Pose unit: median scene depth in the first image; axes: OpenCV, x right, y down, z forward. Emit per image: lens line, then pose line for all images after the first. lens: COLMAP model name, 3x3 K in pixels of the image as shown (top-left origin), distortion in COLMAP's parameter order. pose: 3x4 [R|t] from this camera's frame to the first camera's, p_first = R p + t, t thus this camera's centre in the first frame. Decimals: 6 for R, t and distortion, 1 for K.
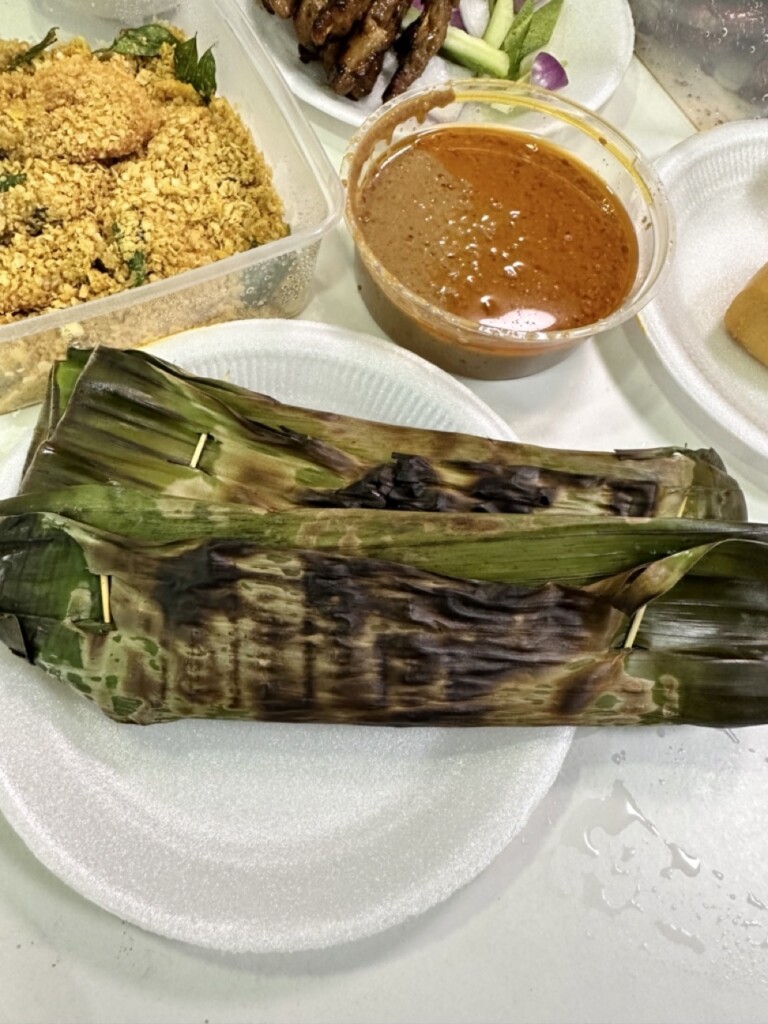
lens RADIAL K [[715.7, 0, 385.2], [0, 715.7, 514.1], [0, 0, 1]] dist [0.006080, 0.002355]
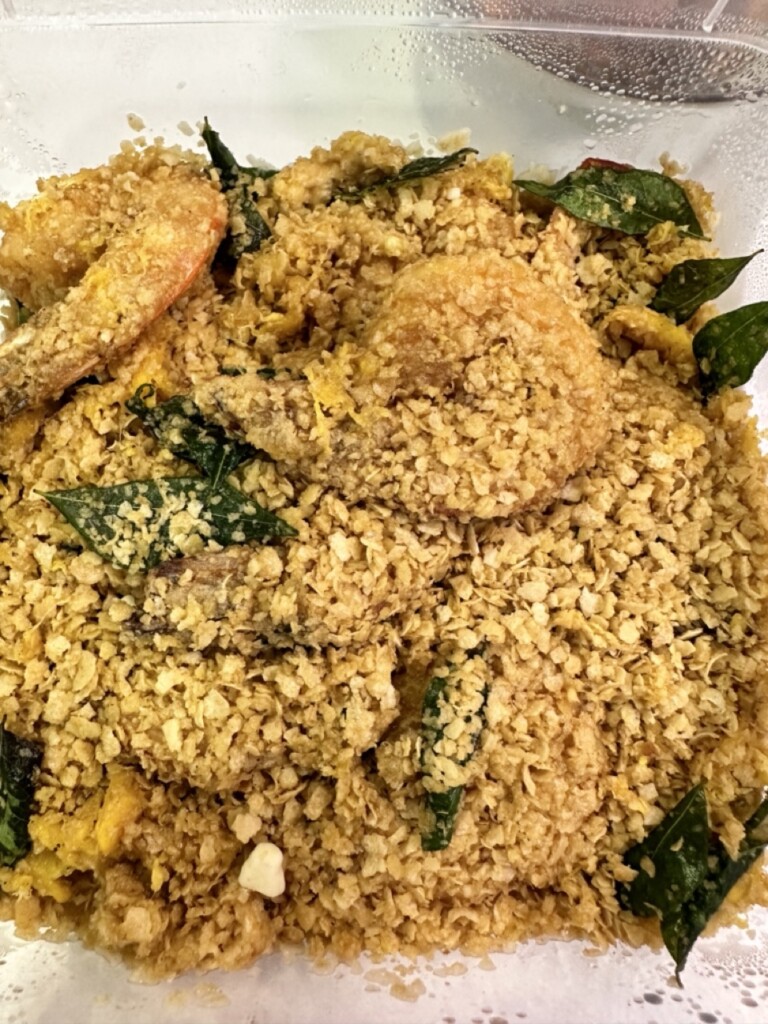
lens RADIAL K [[715.7, 0, 382.3], [0, 715.7, 510.0], [0, 0, 1]] dist [0.006080, 0.002355]
pose [[0.904893, 0.396093, -0.155817, -0.373906], [-0.374385, 0.914839, 0.151345, -0.551609], [0.202495, -0.078615, 0.976123, 0.557911]]
